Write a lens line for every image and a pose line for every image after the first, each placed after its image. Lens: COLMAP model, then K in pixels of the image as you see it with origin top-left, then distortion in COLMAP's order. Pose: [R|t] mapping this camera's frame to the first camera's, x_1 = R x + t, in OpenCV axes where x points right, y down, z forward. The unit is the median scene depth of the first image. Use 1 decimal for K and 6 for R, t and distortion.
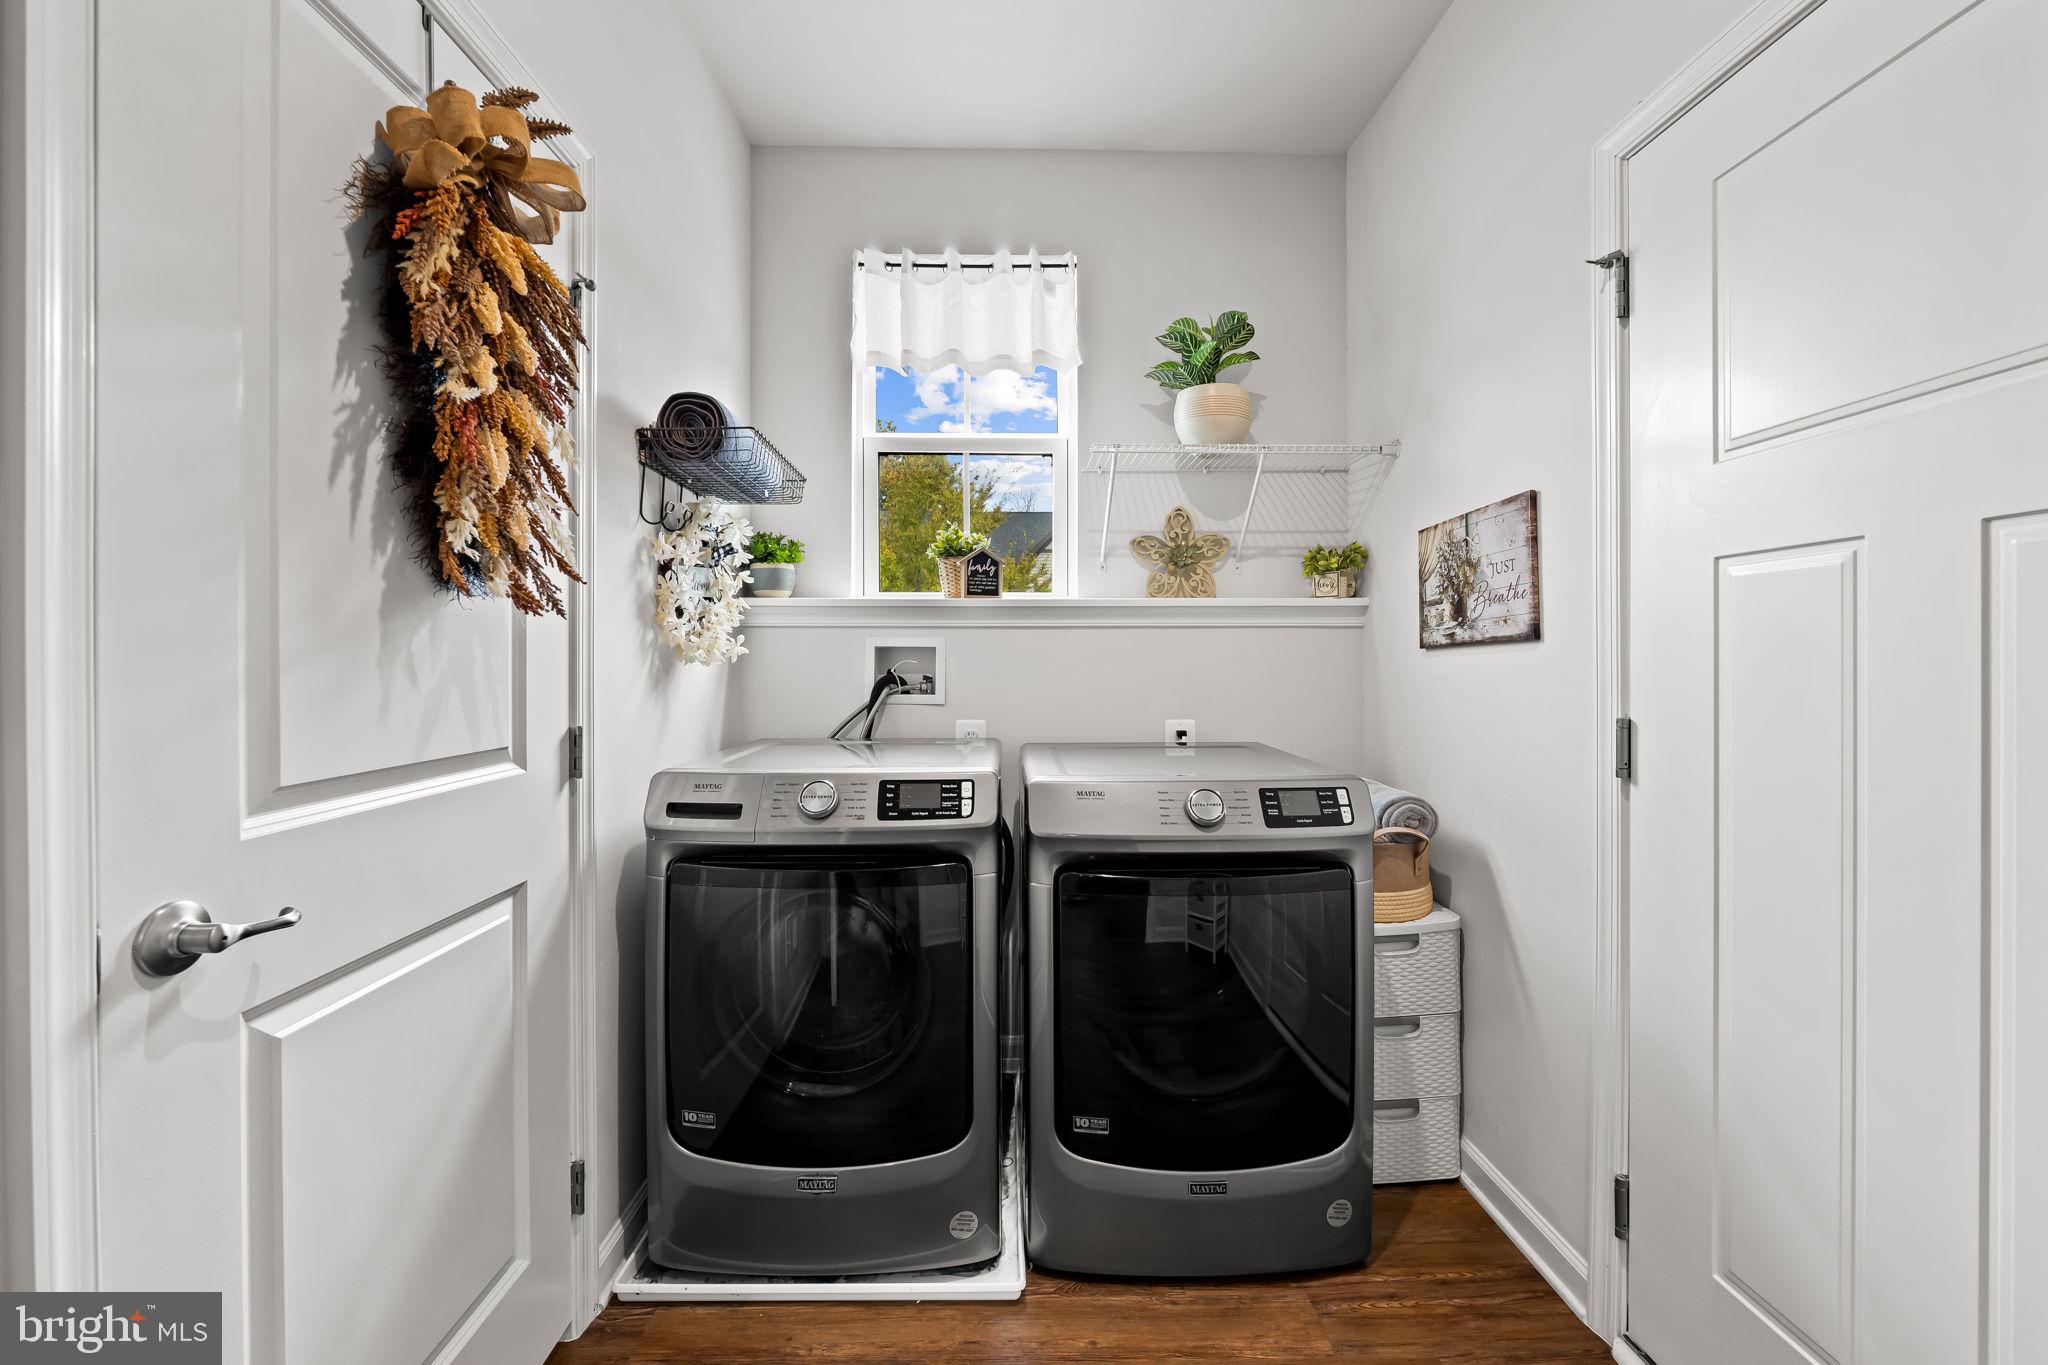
lens RADIAL K [[846.7, 0, 1030.4], [0, 846.7, 667.1], [0, 0, 1]] dist [-0.004001, -0.000157]
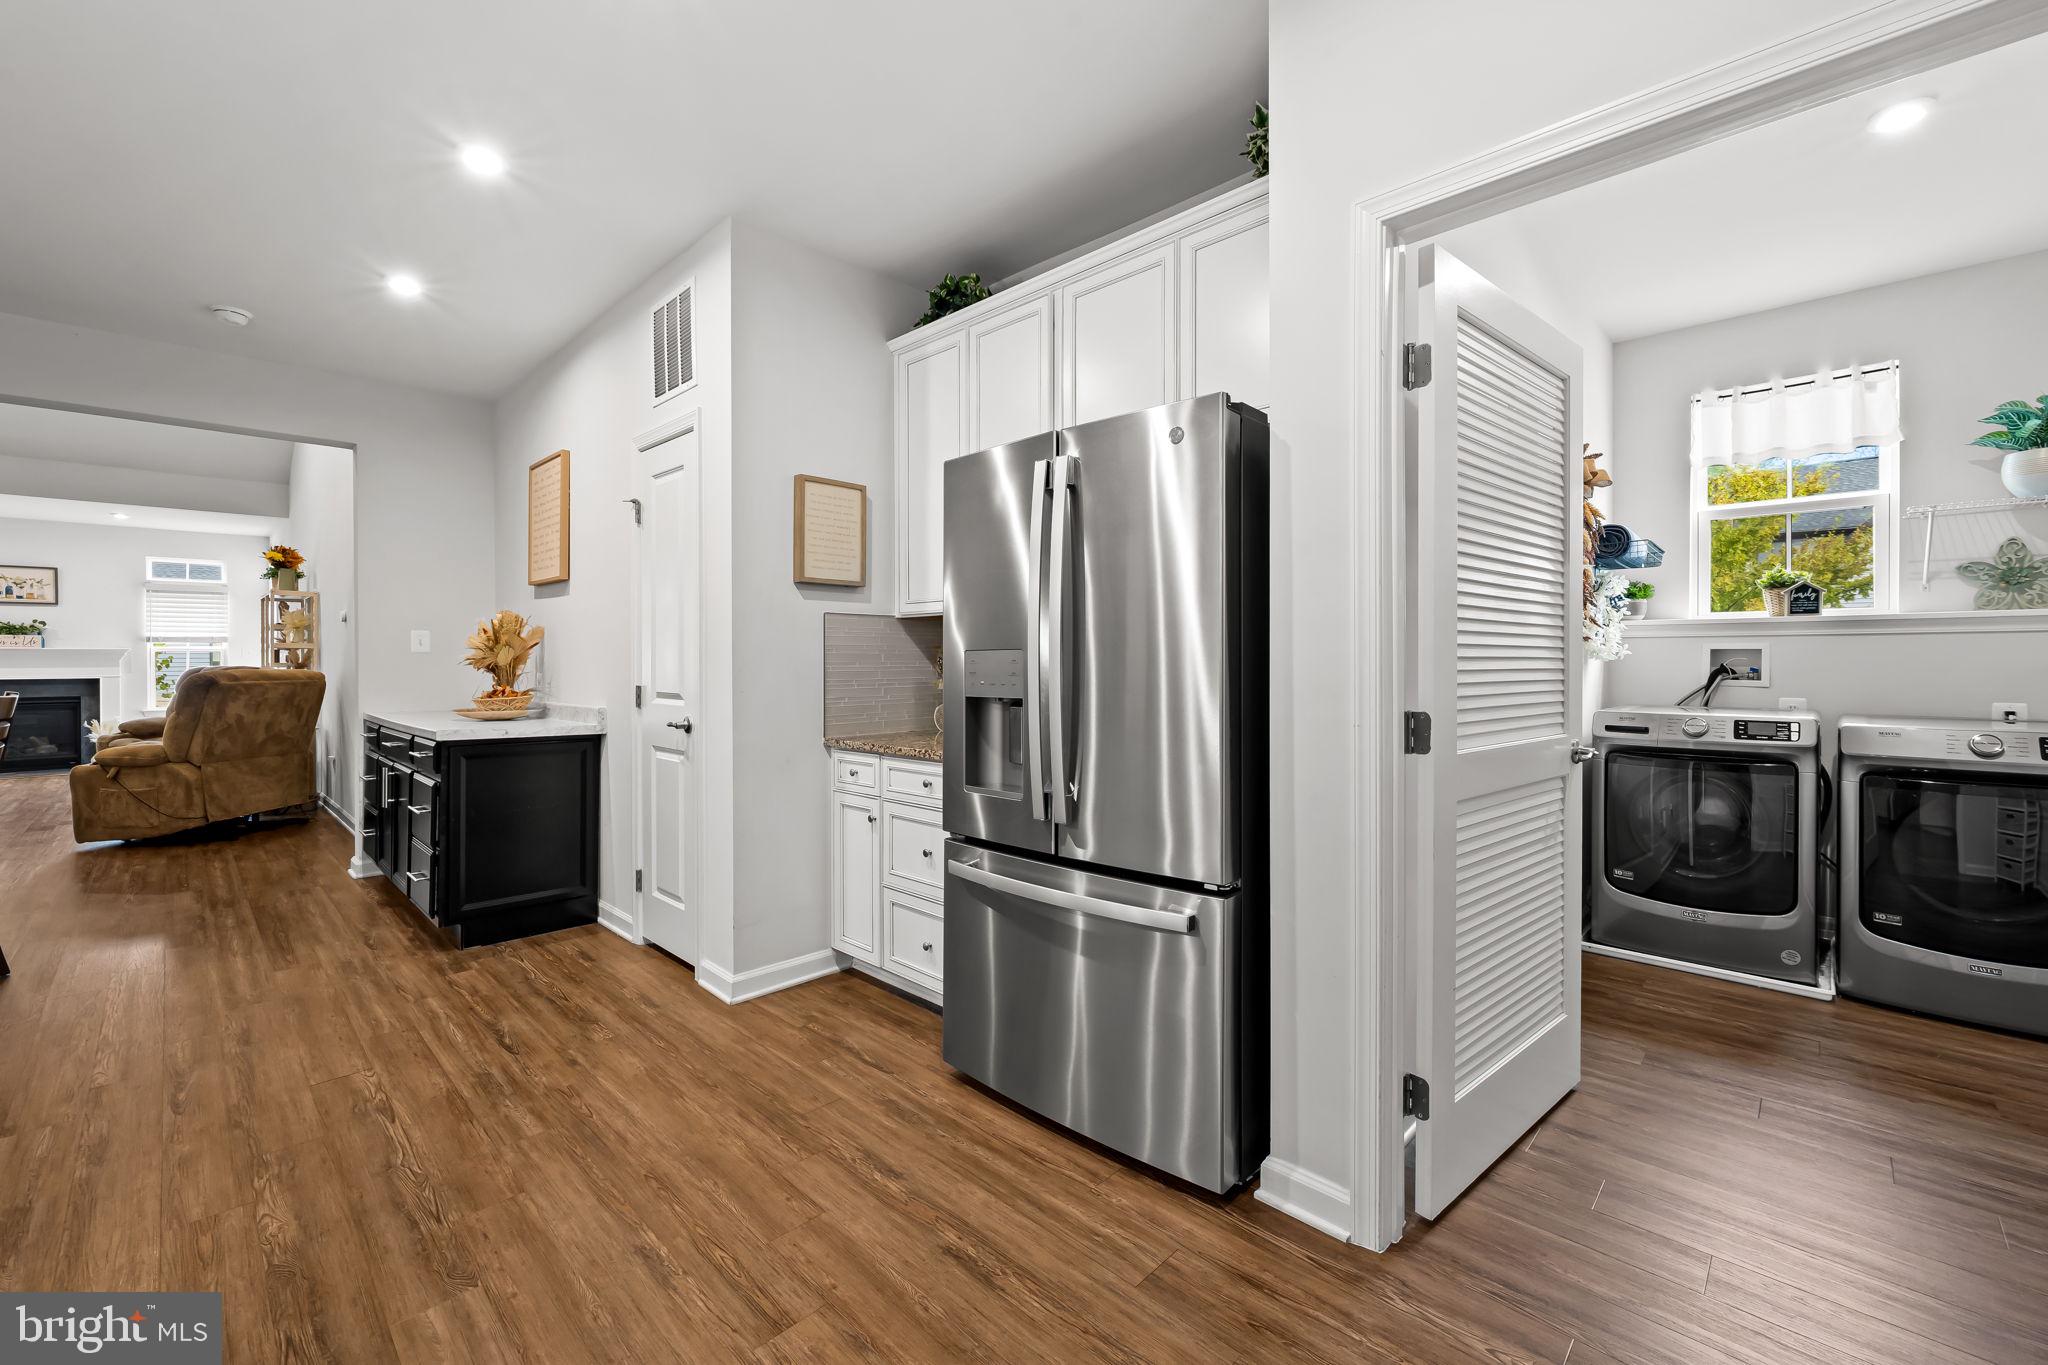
lens RADIAL K [[839.3, 0, 1024.9], [0, 839.3, 665.3], [0, 0, 1]] dist [-0.002495, -0.000169]
pose [[0.698008, 0.003751, -0.716081, 0.041049], [-0.003722, 0.999992, 0.001610, 0.007970], [0.716081, 0.001541, 0.698016, -0.994883]]
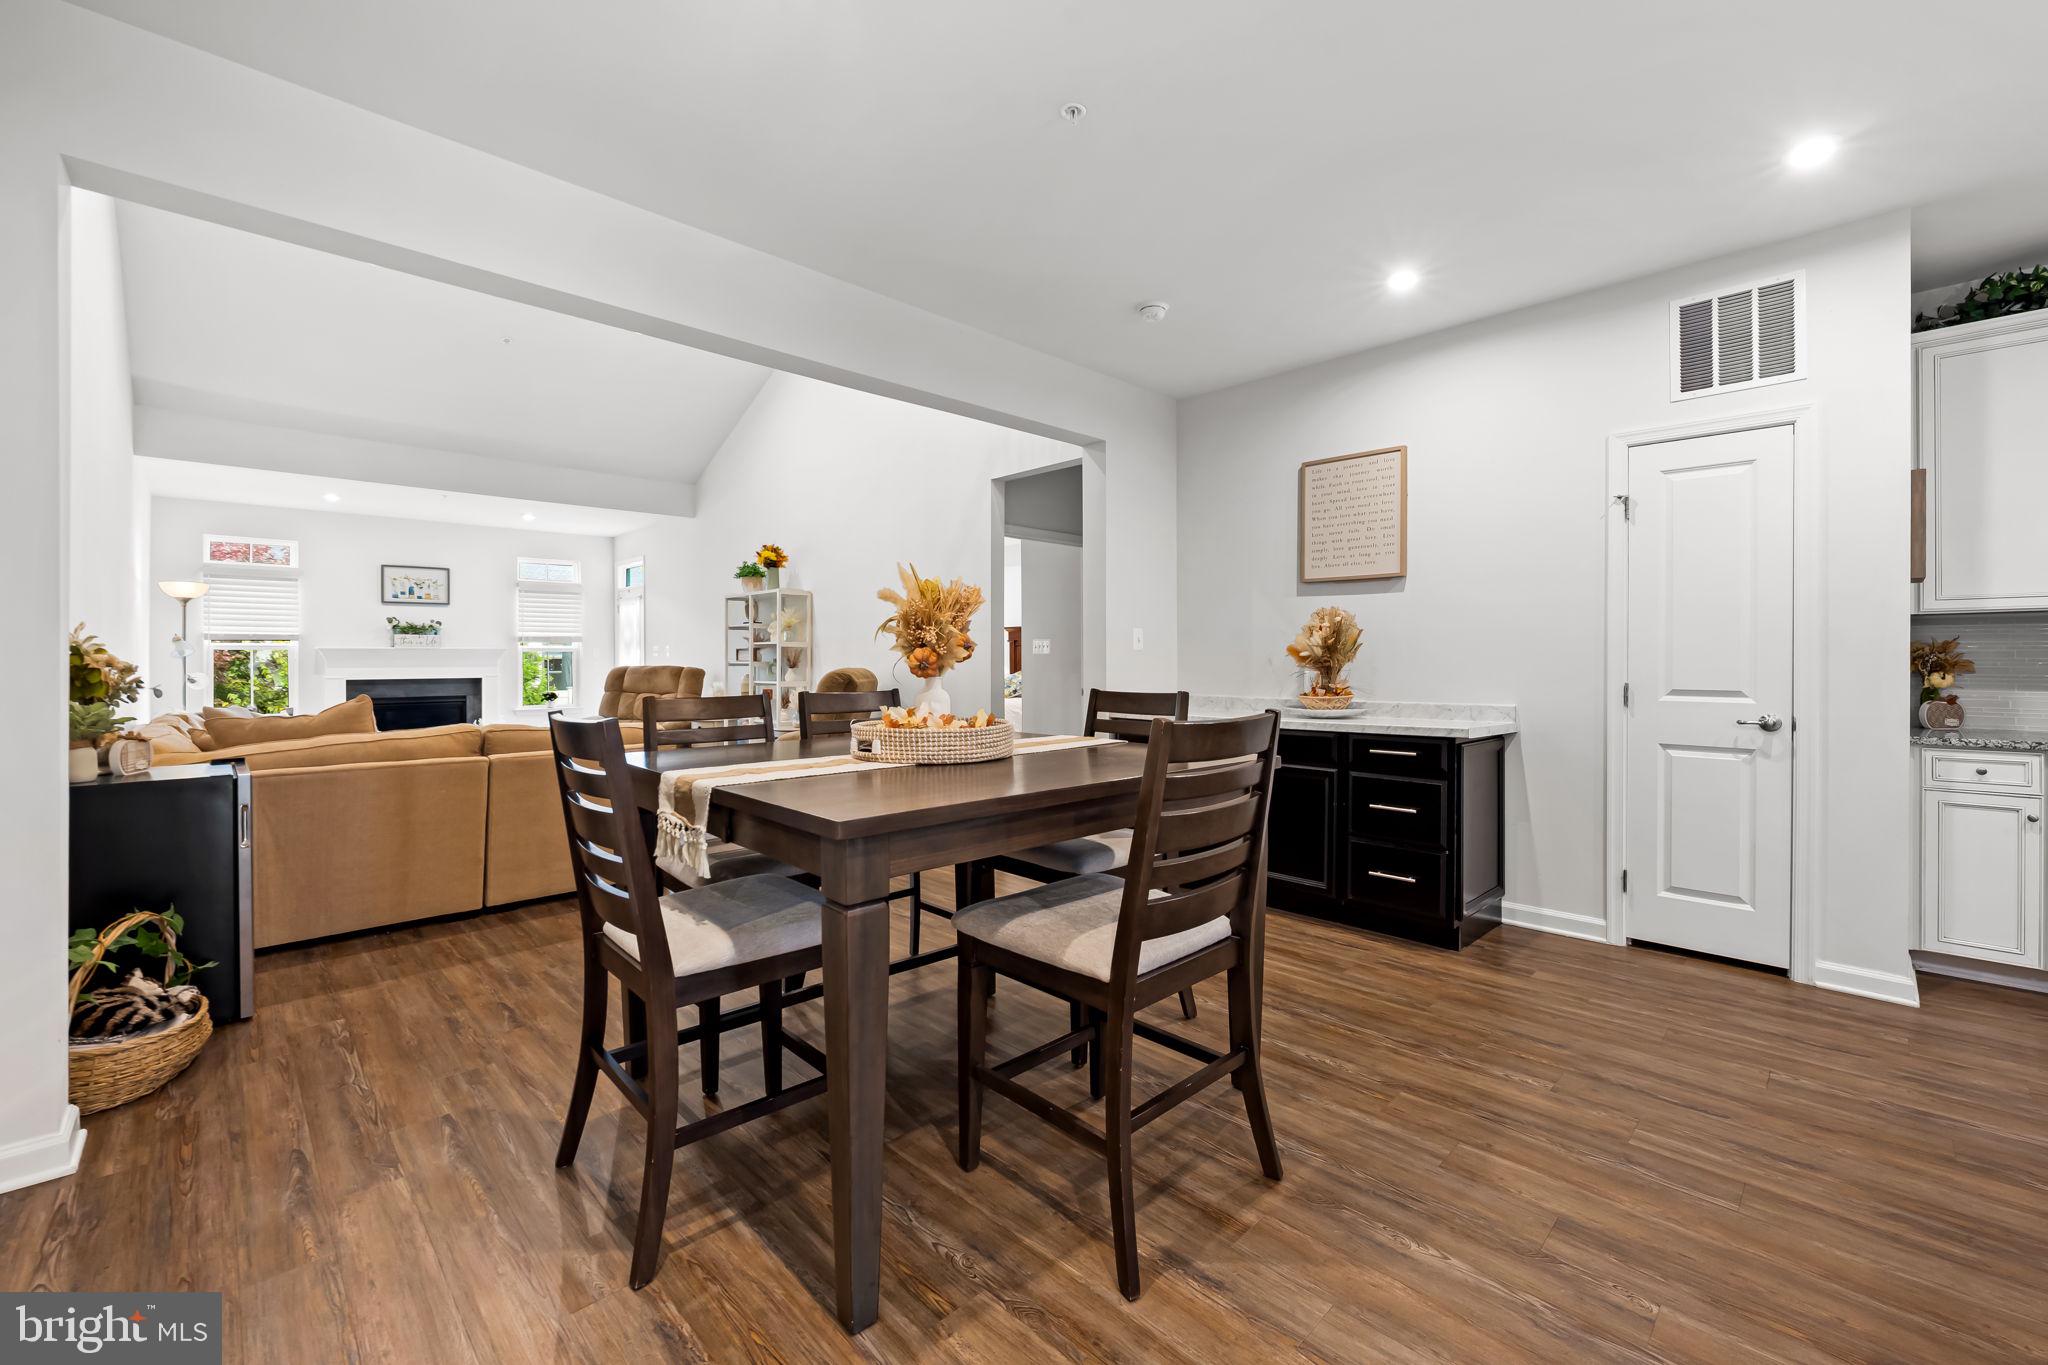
lens RADIAL K [[848.5, 0, 1028.7], [0, 848.5, 662.8], [0, 0, 1]] dist [-0.007106, 0.000390]
pose [[0.681580, 0.001683, -0.731742, -1.096481], [-0.002146, 0.999998, 0.000301, 0.013947], [0.731741, 0.001365, 0.681582, -2.183341]]
